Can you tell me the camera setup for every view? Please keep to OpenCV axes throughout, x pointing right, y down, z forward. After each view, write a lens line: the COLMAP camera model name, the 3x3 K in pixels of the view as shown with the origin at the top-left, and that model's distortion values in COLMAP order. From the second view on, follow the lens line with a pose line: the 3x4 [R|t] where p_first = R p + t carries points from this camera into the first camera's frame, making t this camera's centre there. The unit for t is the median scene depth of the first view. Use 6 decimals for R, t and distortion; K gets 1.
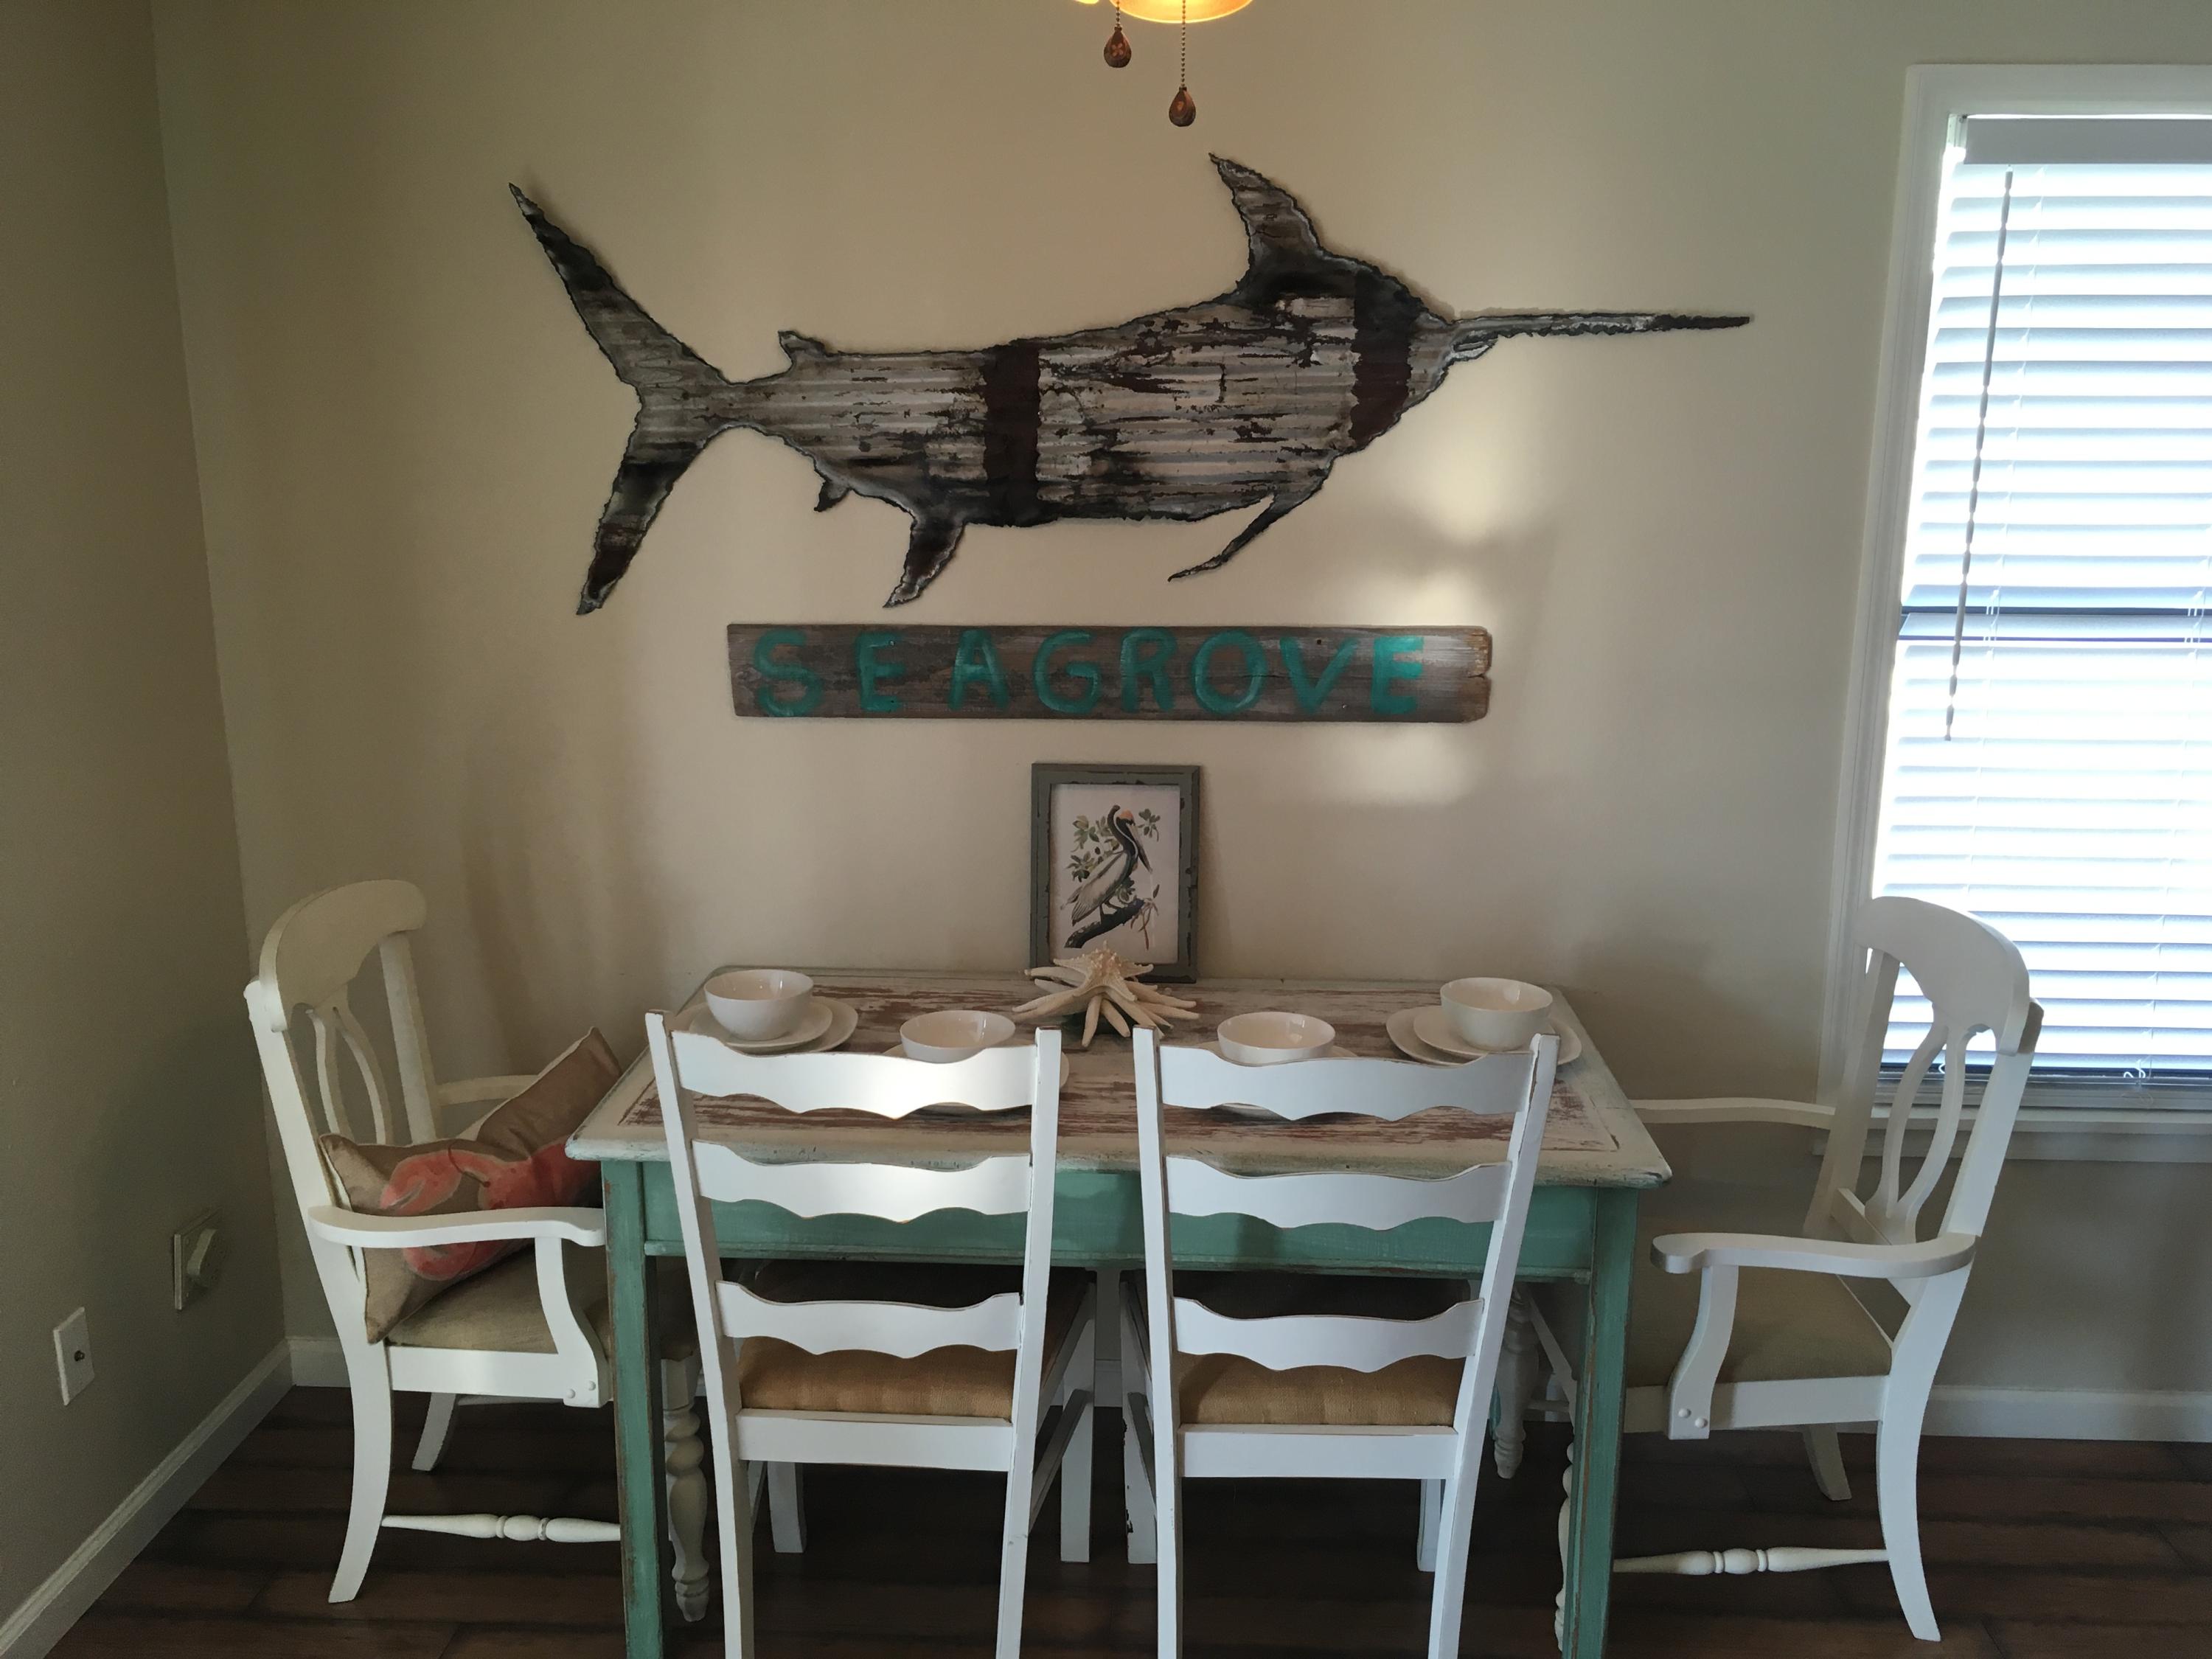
lens RADIAL K [[1891.7, 0, 1106.5], [0, 1891.7, 837.3], [0, 0, 1]] dist [0.072576, -0.103060]
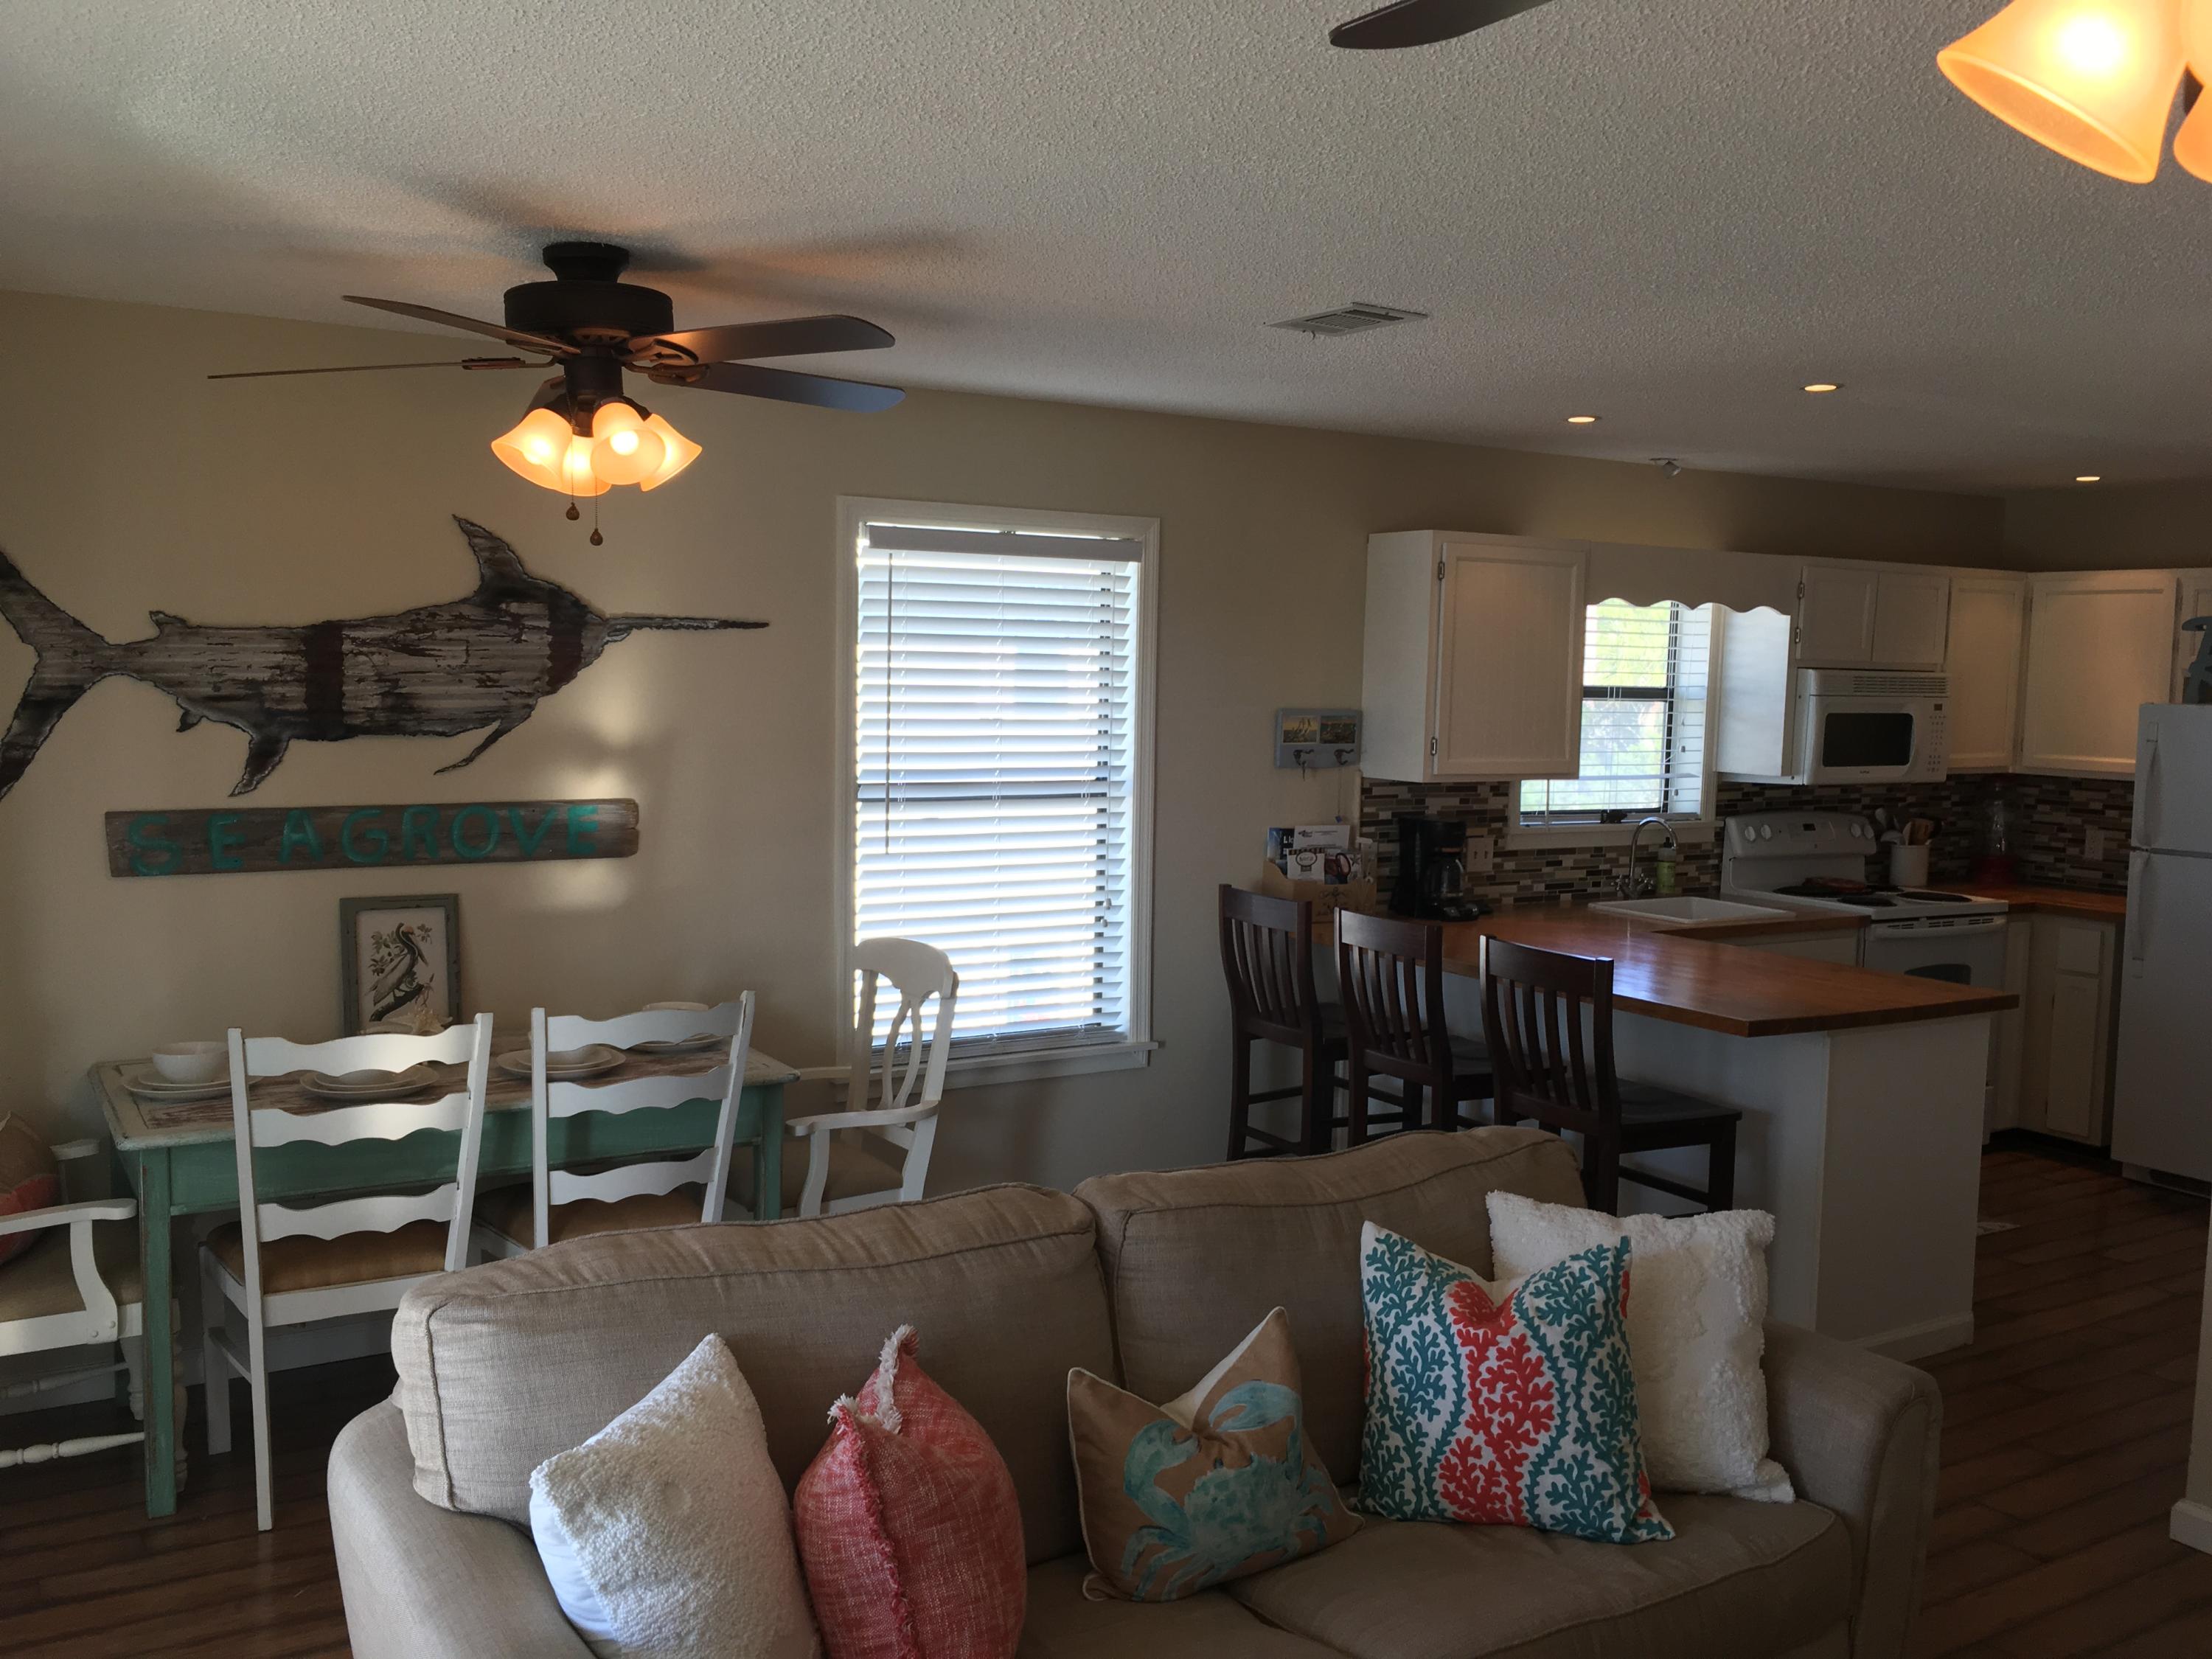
lens RADIAL K [[1891.7, 0, 1111.2], [0, 1891.7, 827.2], [0, 0, 1]] dist [0.072576, -0.103060]
pose [[0.821513, -0.035412, 0.569089, -0.409853], [0.110308, 0.989085, -0.097689, 0.123953], [-0.559418, 0.143027, 0.816452, -0.592538]]
